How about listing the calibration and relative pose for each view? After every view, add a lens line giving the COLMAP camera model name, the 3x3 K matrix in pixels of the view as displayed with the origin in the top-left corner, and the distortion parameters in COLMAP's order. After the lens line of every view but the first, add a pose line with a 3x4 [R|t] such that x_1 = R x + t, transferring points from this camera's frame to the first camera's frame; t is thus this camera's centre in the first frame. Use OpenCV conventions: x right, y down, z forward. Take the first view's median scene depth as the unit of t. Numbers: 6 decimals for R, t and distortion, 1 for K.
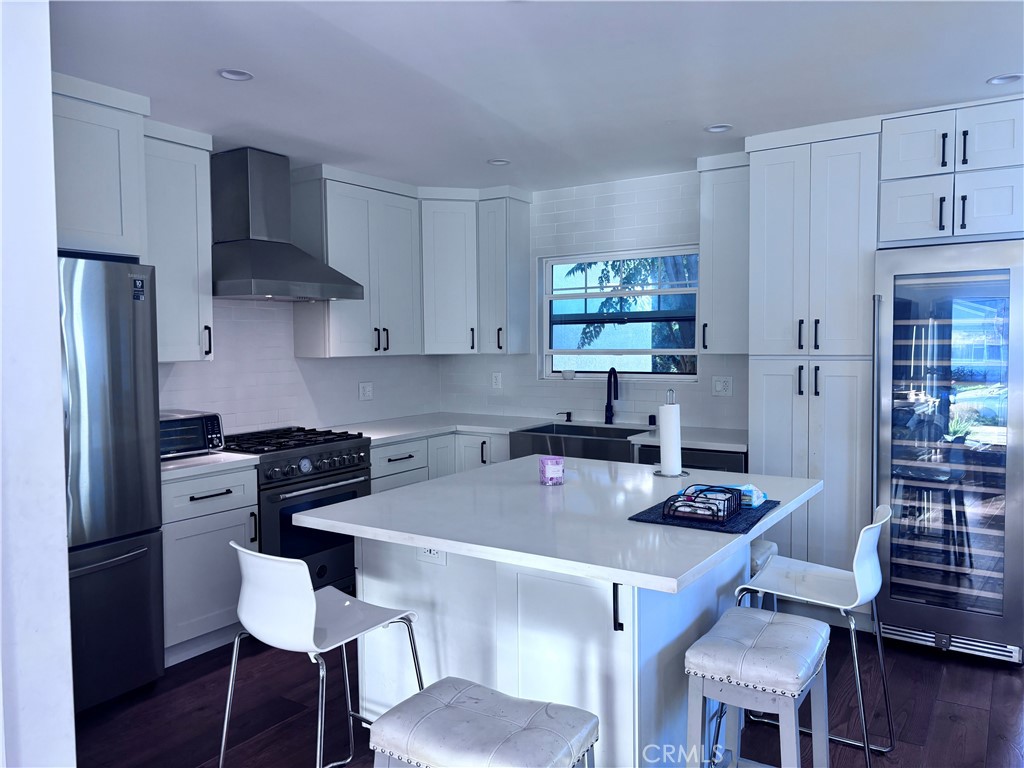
lens RADIAL K [[774.5, 0, 518.3], [0, 774.5, 375.2], [0, 0, 1]] dist [0.052173, -0.055367]
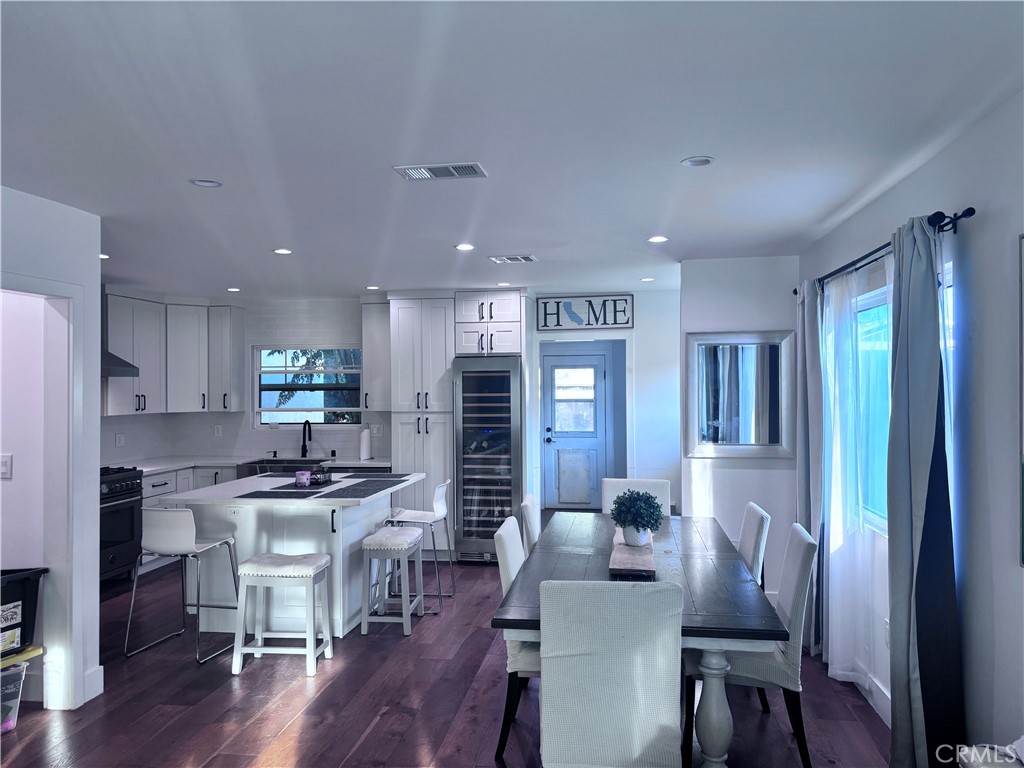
lens RADIAL K [[774.5, 0, 513.0], [0, 774.5, 385.1], [0, 0, 1]] dist [0.052173, -0.055367]
pose [[0.907066, 0.005833, 0.420947, -0.176069], [0.017837, 0.998474, -0.052269, 0.009246], [-0.420609, 0.054920, 0.905578, -0.644885]]
